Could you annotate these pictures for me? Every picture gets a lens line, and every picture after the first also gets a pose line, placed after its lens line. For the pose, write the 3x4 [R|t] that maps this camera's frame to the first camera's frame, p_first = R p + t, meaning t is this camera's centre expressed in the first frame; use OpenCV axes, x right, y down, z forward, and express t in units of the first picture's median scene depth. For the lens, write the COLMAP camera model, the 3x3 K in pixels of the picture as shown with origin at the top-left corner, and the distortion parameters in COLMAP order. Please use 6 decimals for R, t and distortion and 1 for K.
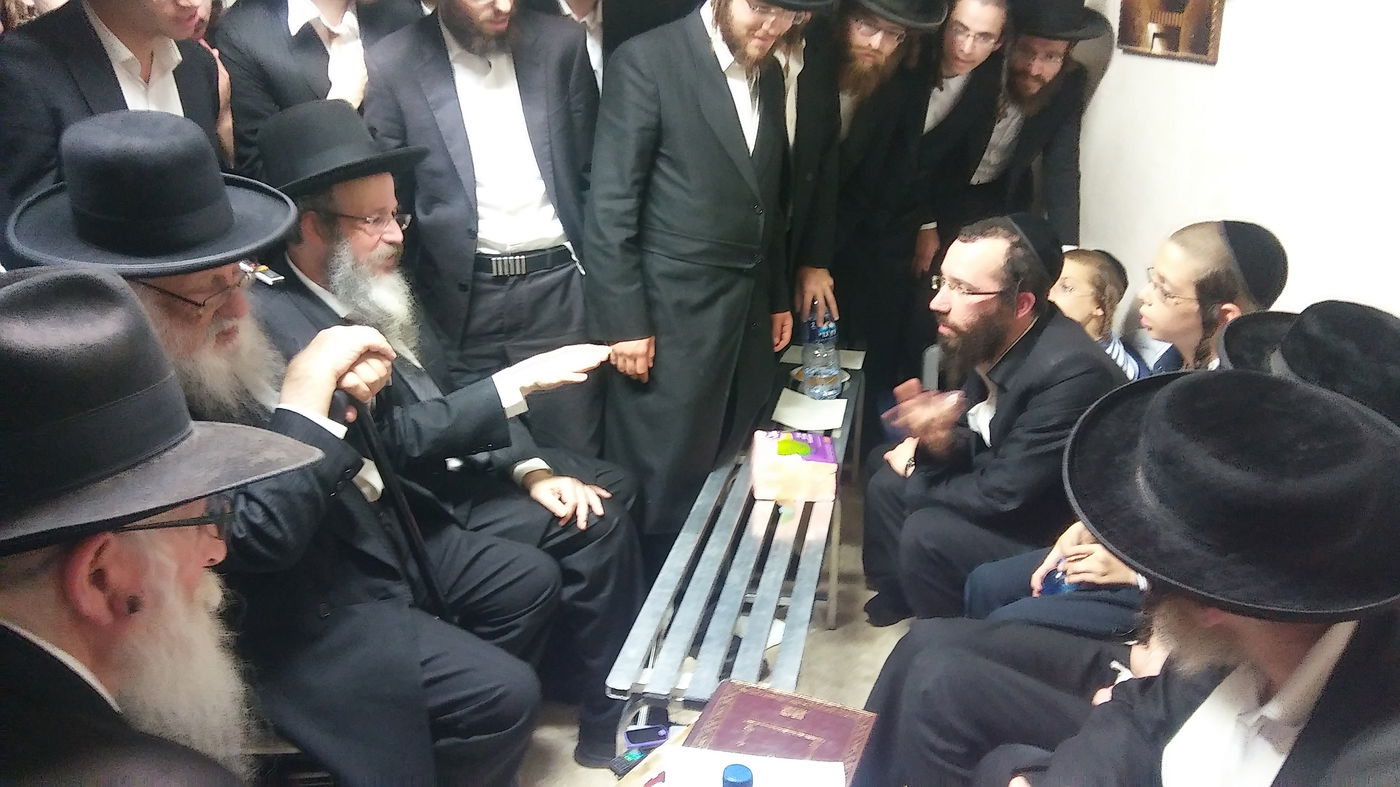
lens RADIAL K [[981.8, 0, 740.2], [0, 981.8, 390.2], [0, 0, 1]] dist [0.023667, -0.000145]
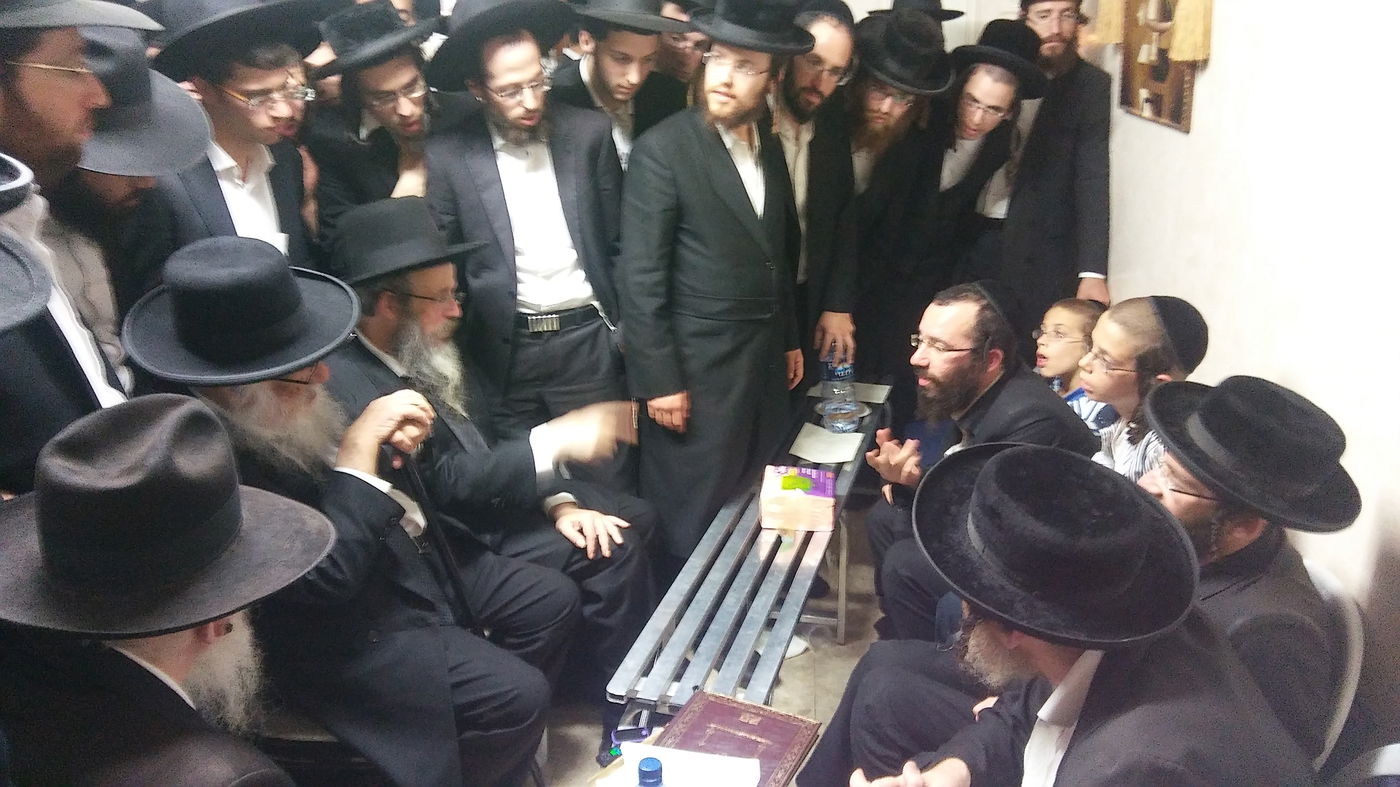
lens RADIAL K [[981.8, 0, 740.2], [0, 981.8, 390.2], [0, 0, 1]] dist [0.023667, -0.000145]
pose [[0.996657, 0.005298, -0.081526, 0.089033], [-0.006007, 0.999946, -0.008448, -0.040568], [0.081477, 0.008910, 0.996635, -0.128845]]
